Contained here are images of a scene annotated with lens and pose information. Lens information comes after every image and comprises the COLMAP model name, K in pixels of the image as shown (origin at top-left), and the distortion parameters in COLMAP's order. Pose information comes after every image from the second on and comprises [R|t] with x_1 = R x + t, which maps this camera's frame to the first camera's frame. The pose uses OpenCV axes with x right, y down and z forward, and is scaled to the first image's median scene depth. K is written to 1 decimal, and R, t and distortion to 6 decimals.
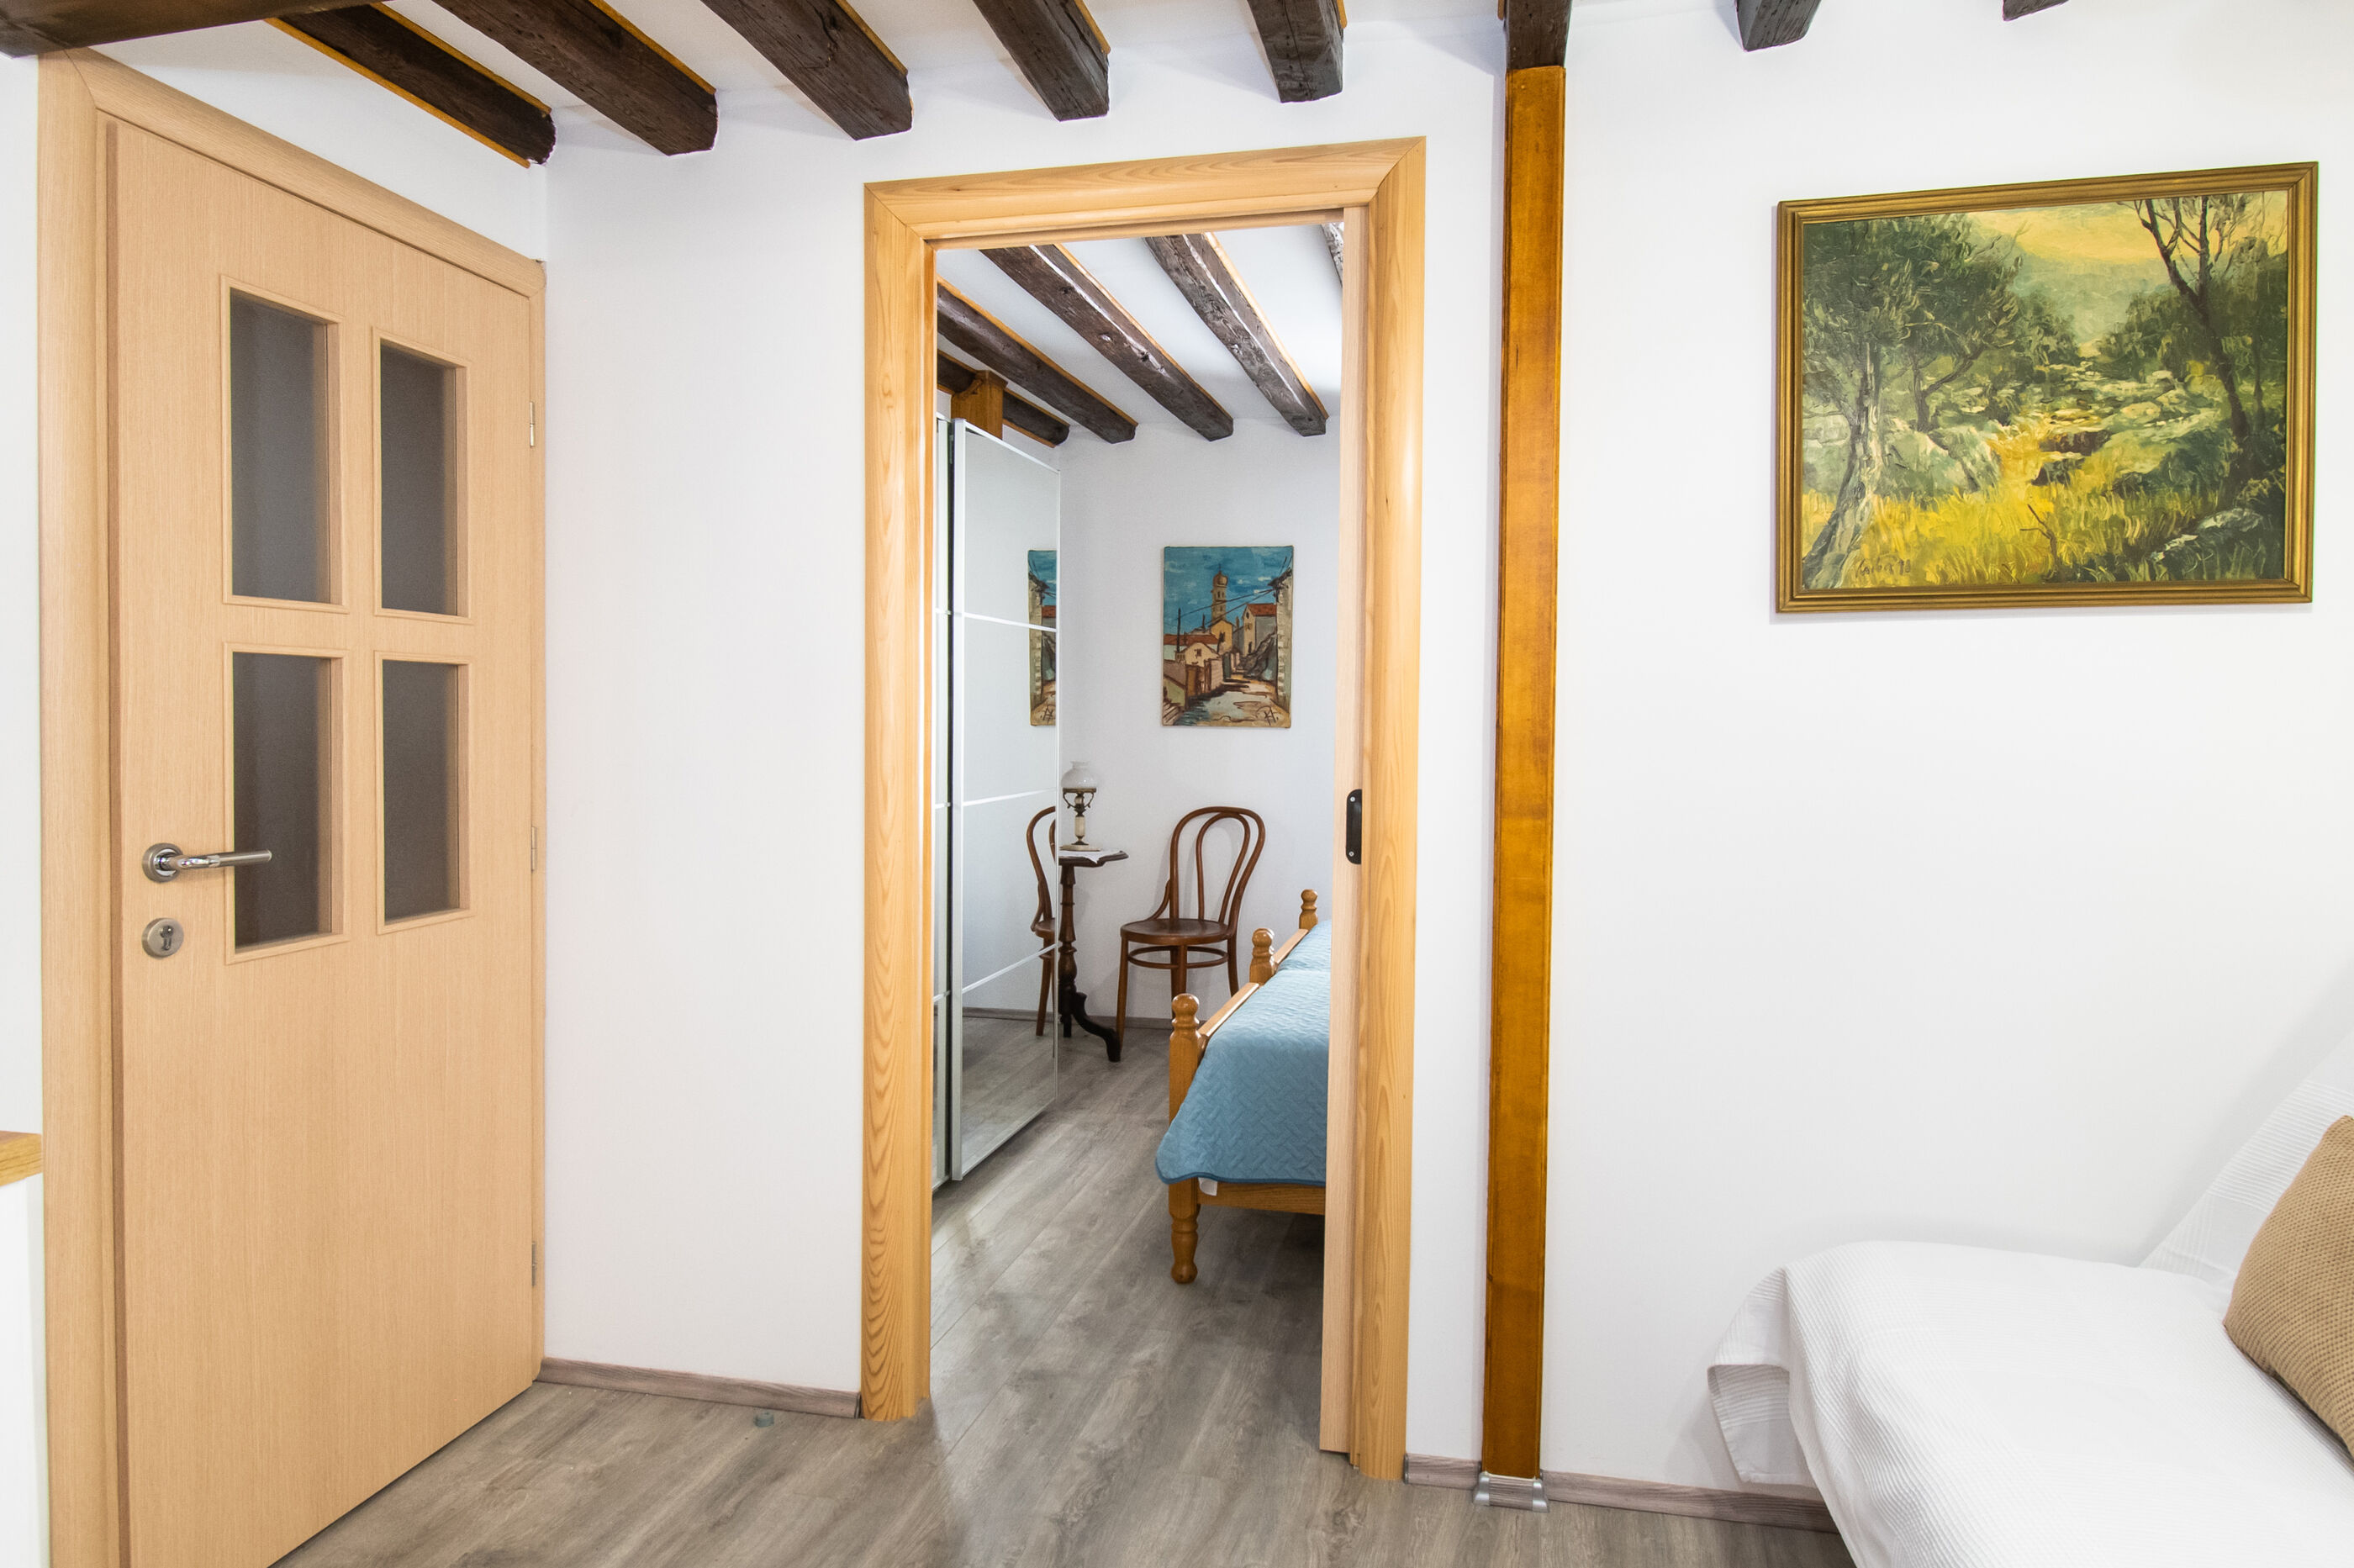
lens RADIAL K [[1349.6, 0, 1191.2], [0, 1349.6, 775.2], [0, 0, 1]] dist [0.013800, -0.021217]
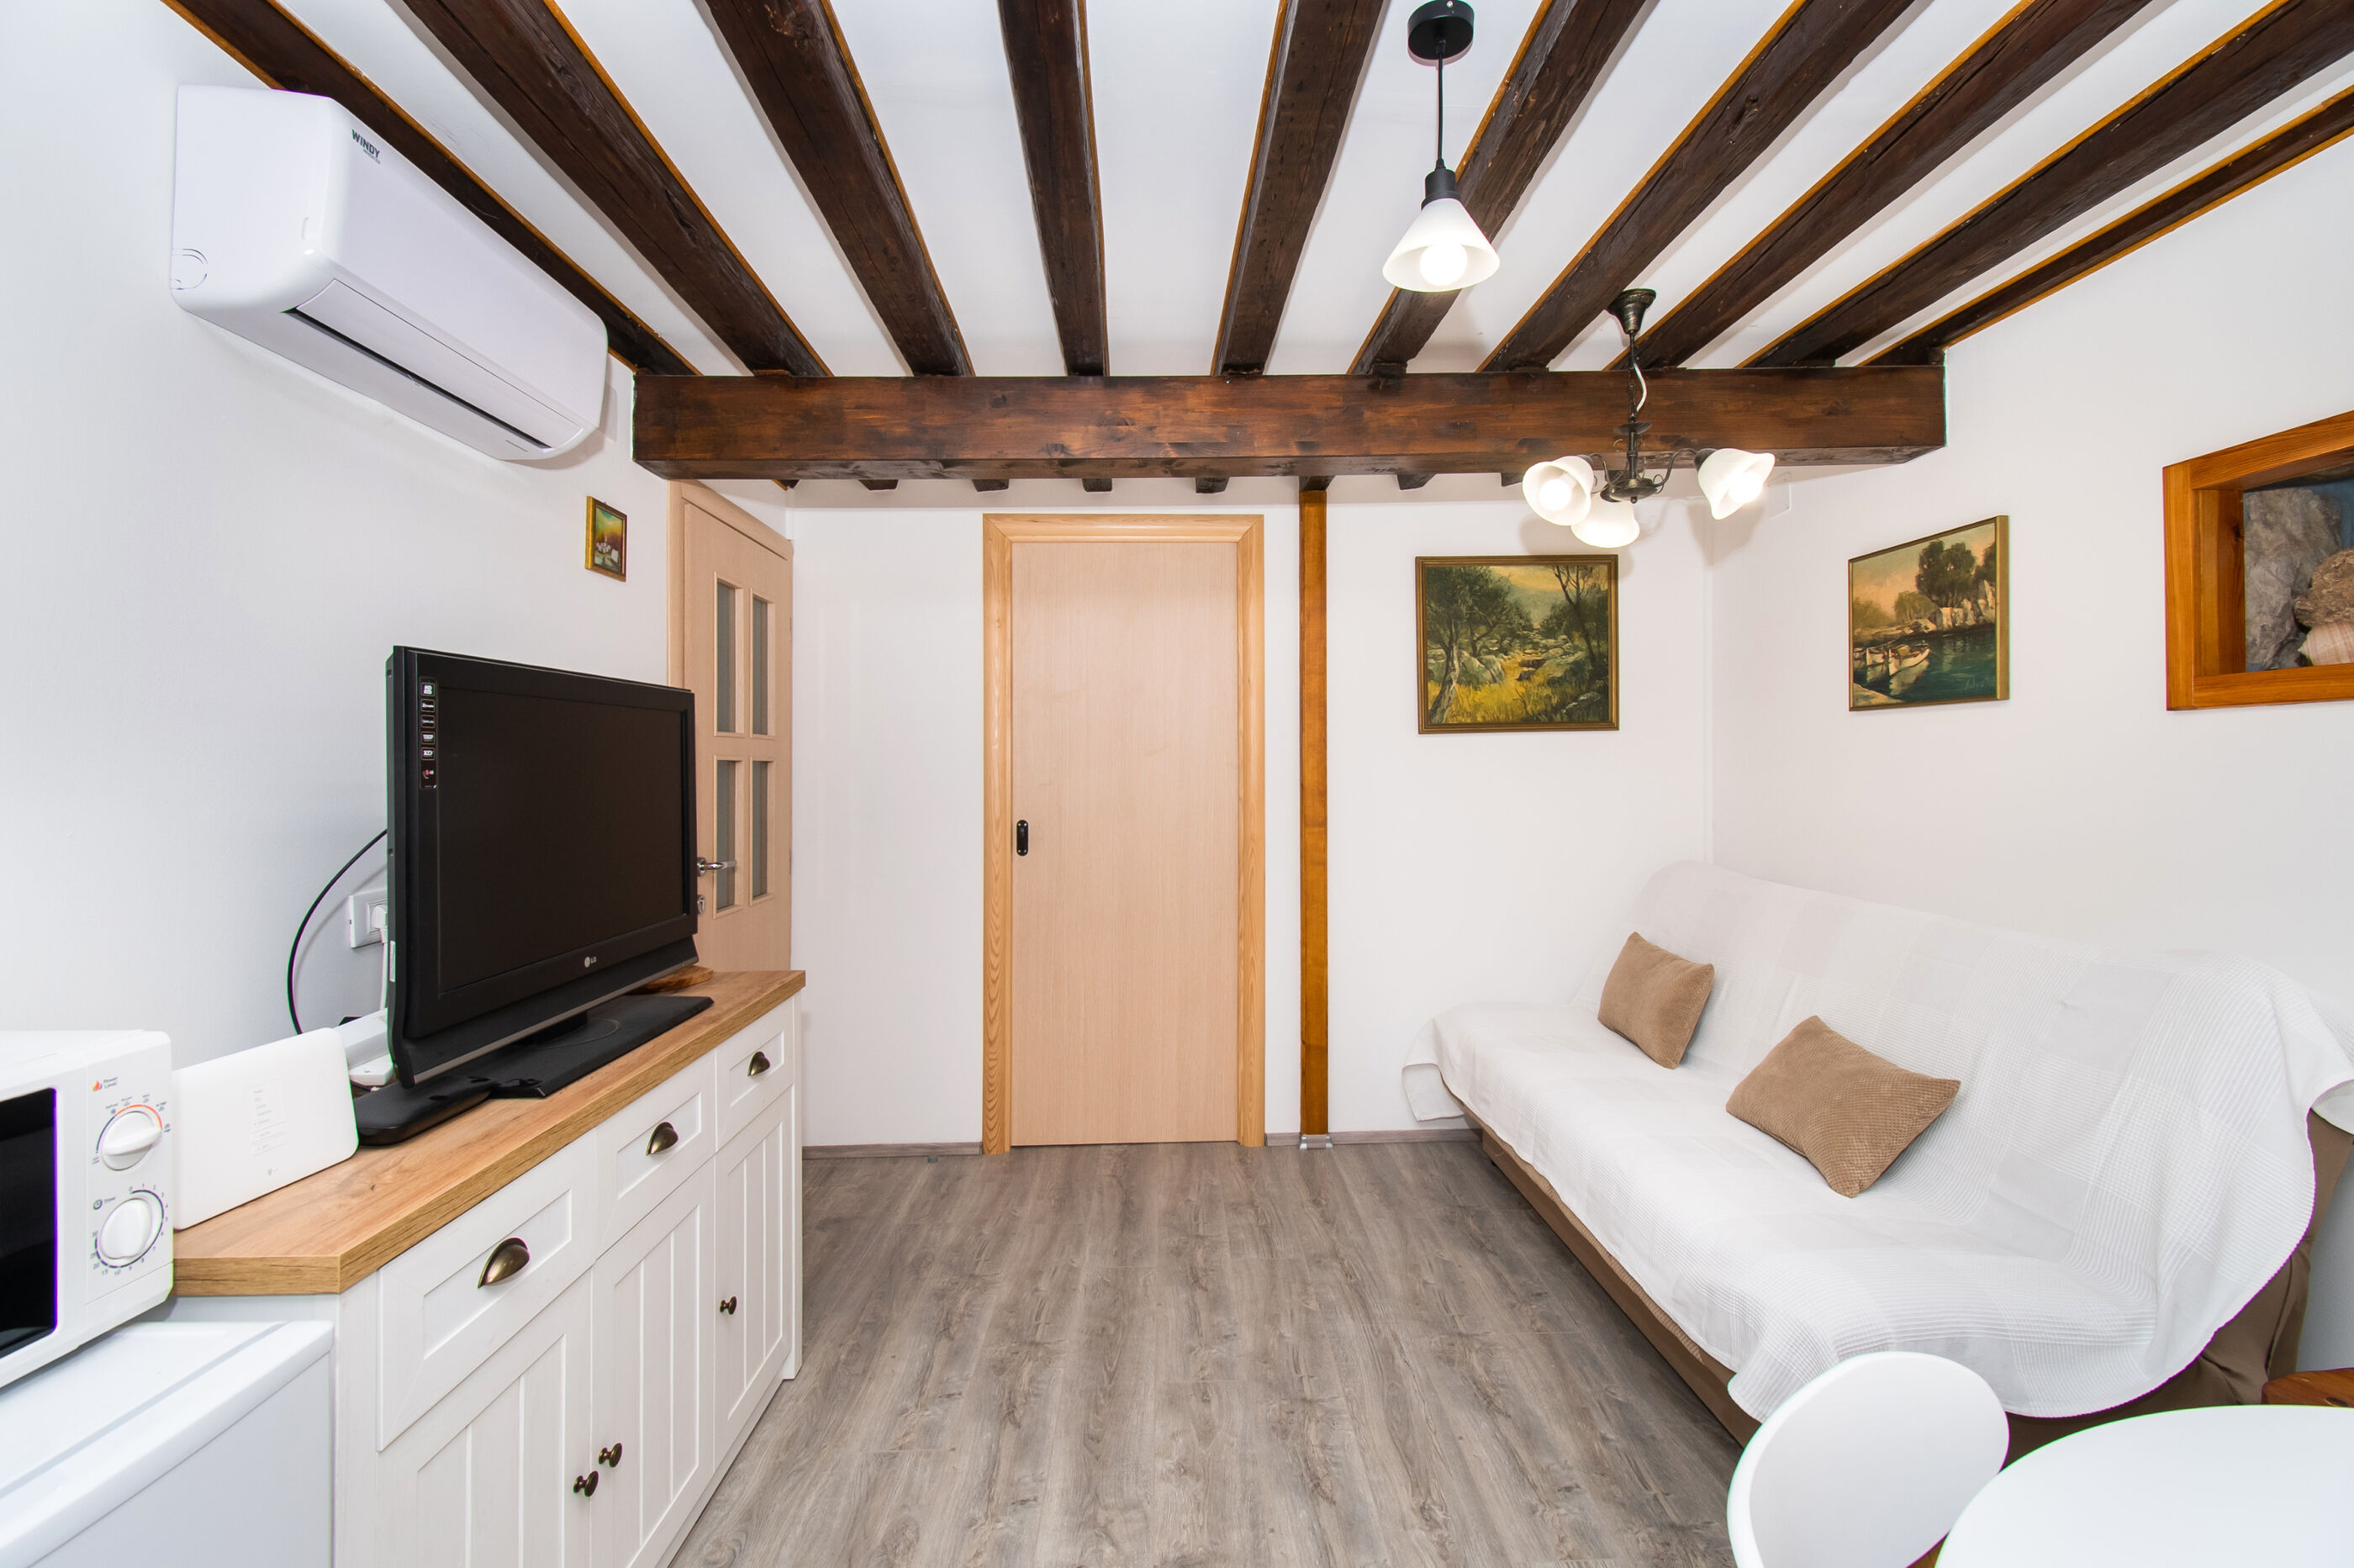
lens RADIAL K [[1019.8, 0, 1177.0], [0, 1019.8, 784.0], [0, 0, 1]] dist [0.018865, -0.021779]
pose [[0.966077, -0.015805, 0.257771, -0.419195], [0.023152, 0.999407, -0.025491, -0.001284], [-0.257216, 0.030594, 0.965870, -0.573145]]
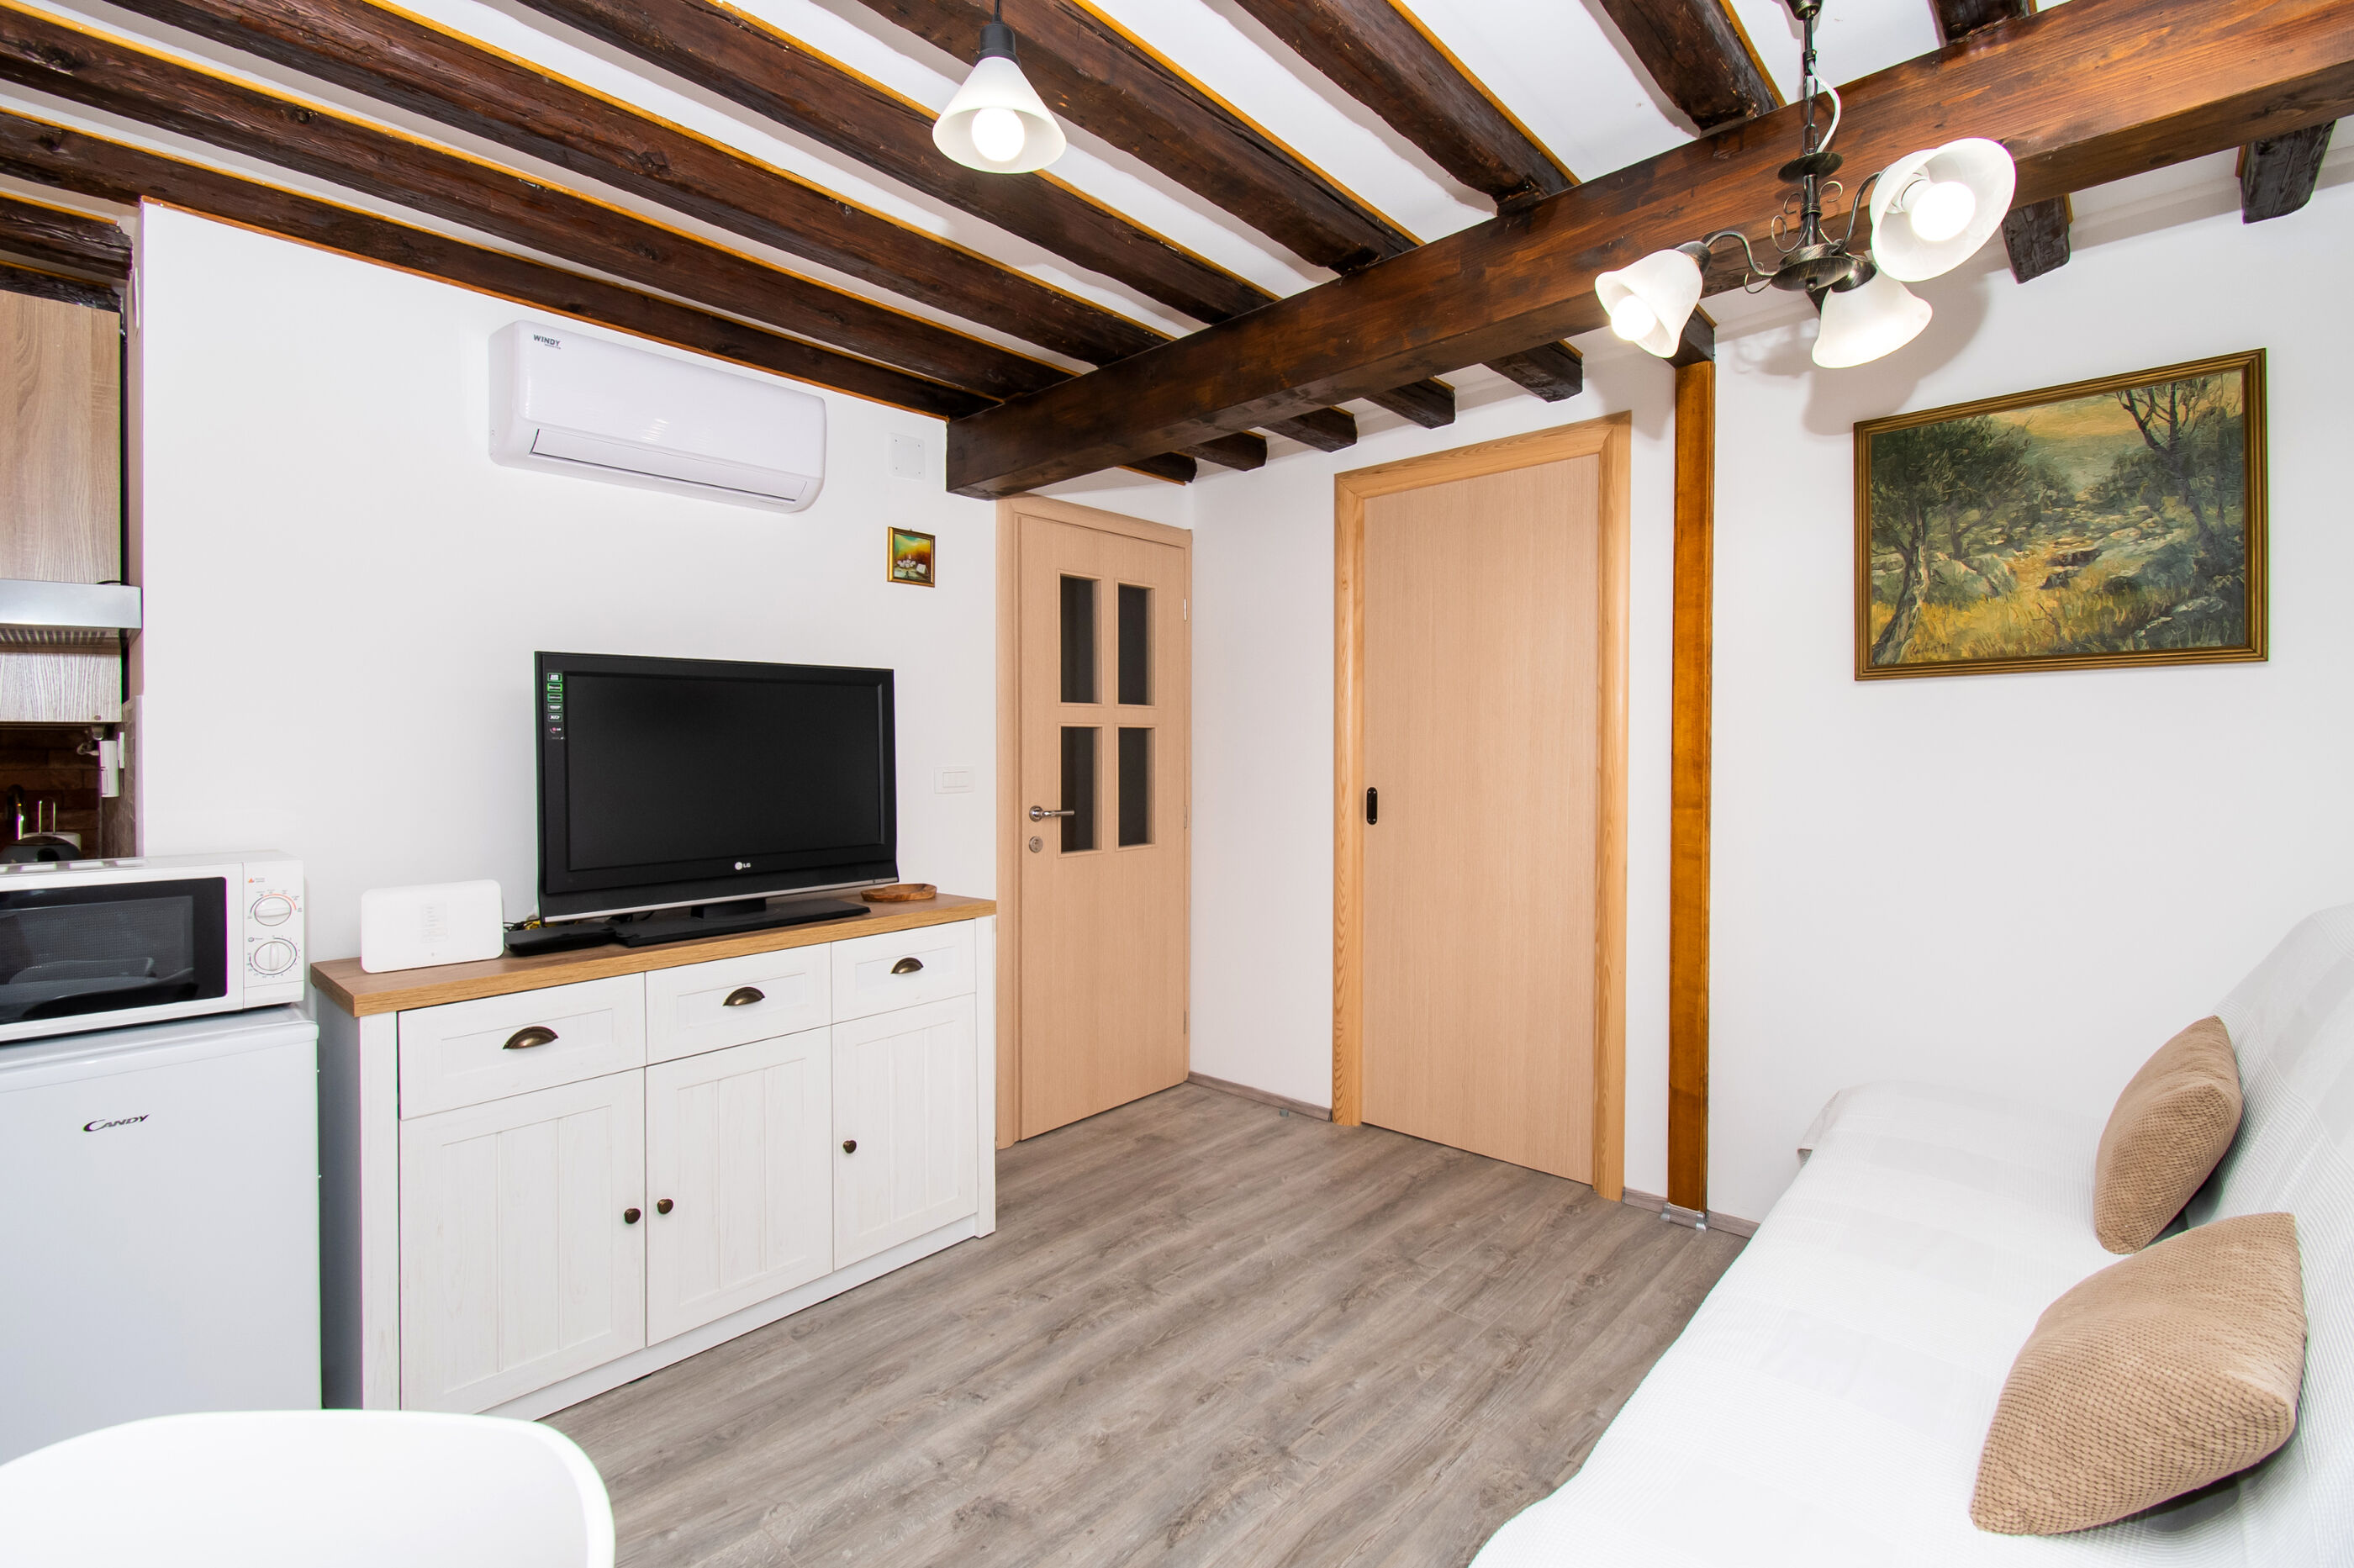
lens RADIAL K [[1025.6, 0, 1220.4], [0, 1025.6, 778.6], [0, 0, 1]] dist [0.023467, -0.026024]
pose [[0.881240, 0.004920, -0.472643, 0.359893], [-0.011502, 0.999873, -0.011037, 0.016600], [0.472529, 0.015163, 0.881185, -0.421082]]
